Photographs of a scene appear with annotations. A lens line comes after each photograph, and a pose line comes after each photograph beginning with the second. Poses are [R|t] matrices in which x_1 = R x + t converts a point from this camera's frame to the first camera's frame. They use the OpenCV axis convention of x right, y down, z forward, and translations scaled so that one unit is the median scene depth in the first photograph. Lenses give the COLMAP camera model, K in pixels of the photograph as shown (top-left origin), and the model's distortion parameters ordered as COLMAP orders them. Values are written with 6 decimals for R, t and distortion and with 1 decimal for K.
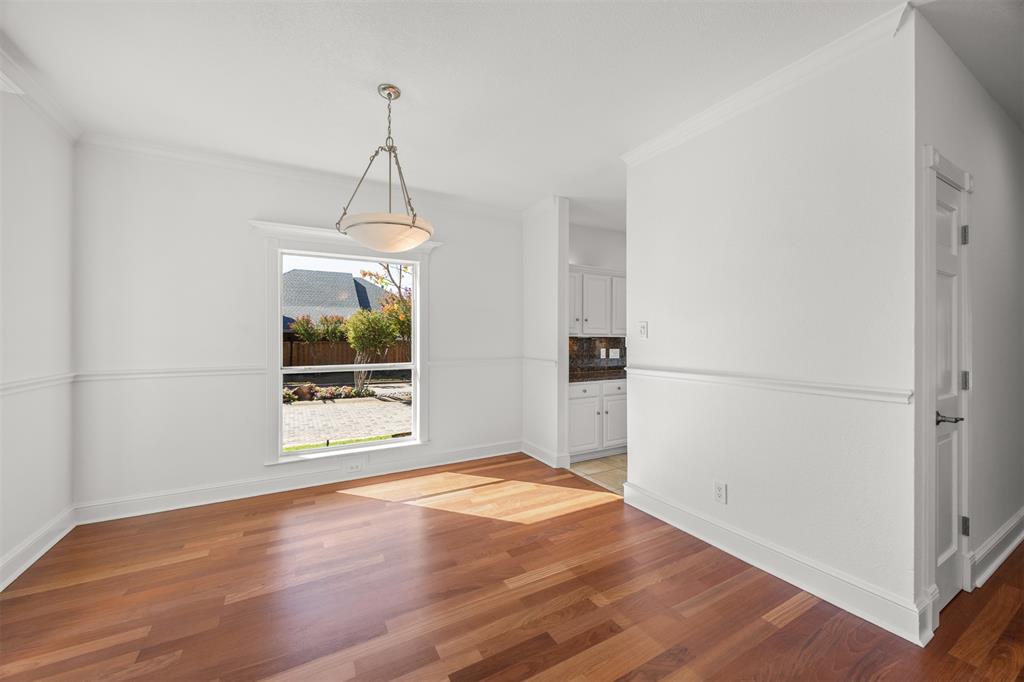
lens RADIAL K [[391.4, 0, 512.4], [0, 391.4, 338.0], [0, 0, 1]] dist [-0.000109, 0.000065]
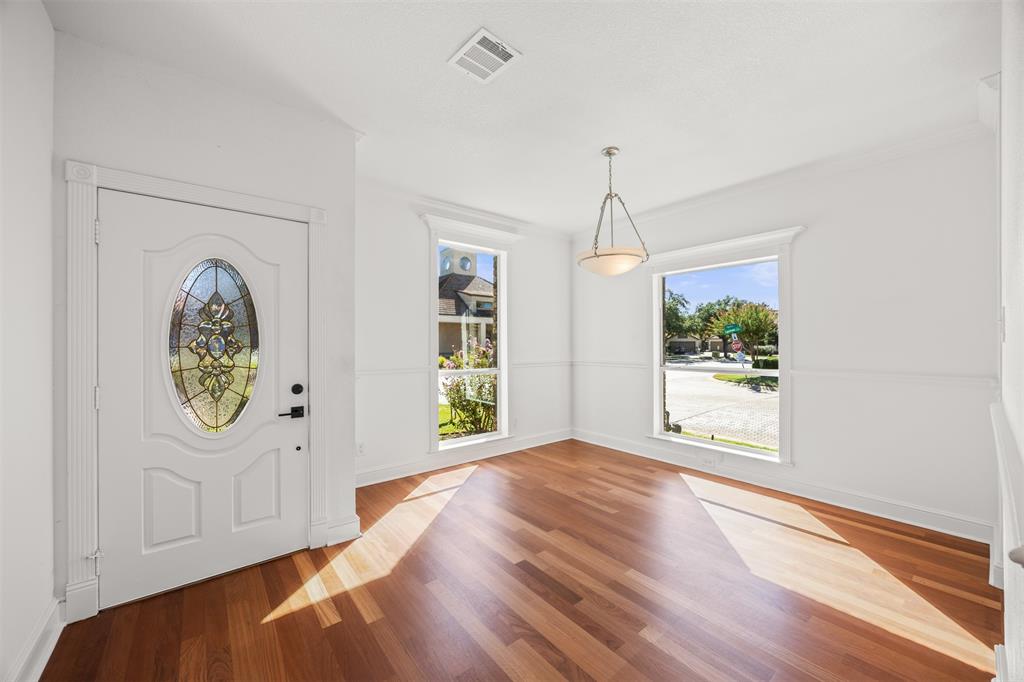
lens RADIAL K [[391.4, 0, 517.5], [0, 391.4, 343.1], [0, 0, 1]] dist [-0.000109, 0.000065]
pose [[0.178965, 0.003285, -0.983850, 0.614297], [0.001054, 0.999993, 0.003531, -0.000735], [0.983855, -0.001669, 0.178960, 0.315978]]
